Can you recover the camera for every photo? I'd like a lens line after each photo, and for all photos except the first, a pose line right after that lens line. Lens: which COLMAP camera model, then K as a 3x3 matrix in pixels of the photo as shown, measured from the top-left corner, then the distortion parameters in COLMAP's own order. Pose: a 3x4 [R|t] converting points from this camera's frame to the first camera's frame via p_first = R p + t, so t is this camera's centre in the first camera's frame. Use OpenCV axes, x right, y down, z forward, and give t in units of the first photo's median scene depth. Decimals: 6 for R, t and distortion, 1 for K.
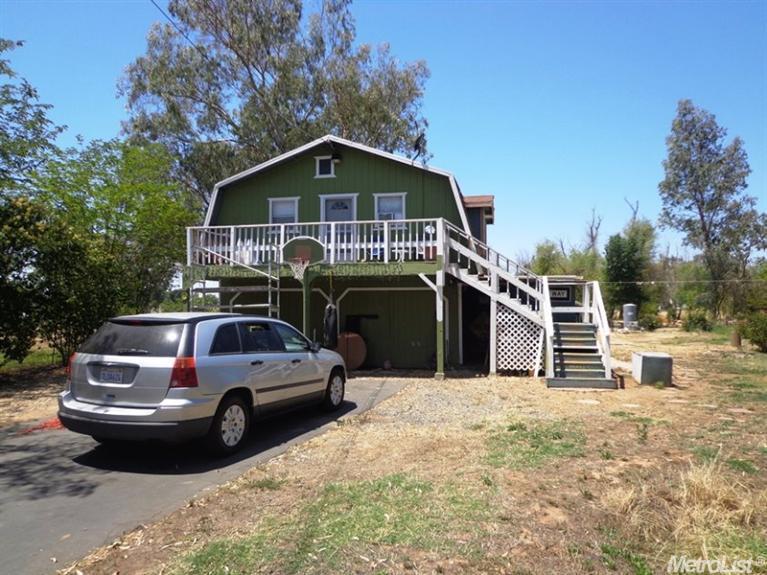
lens RADIAL K [[563.6, 0, 383.1], [0, 563.6, 284.3], [0, 0, 1]] dist [-0.011147, 0.001390]
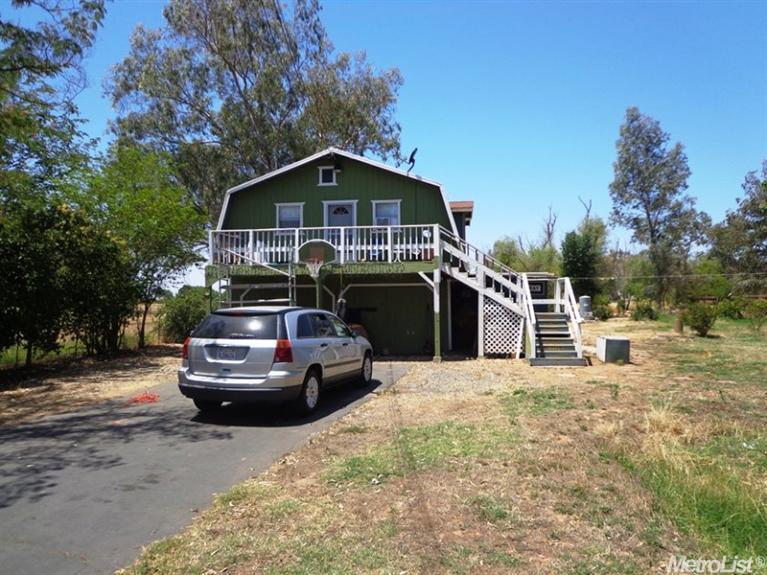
lens RADIAL K [[563.6, 0, 385.6], [0, 563.6, 280.1], [0, 0, 1]] dist [-0.011147, 0.001390]
pose [[0.996627, -0.005053, 0.081915, -0.084868], [0.004711, 0.999979, 0.004373, -0.005807], [-0.081935, -0.003972, 0.996630, -0.130486]]
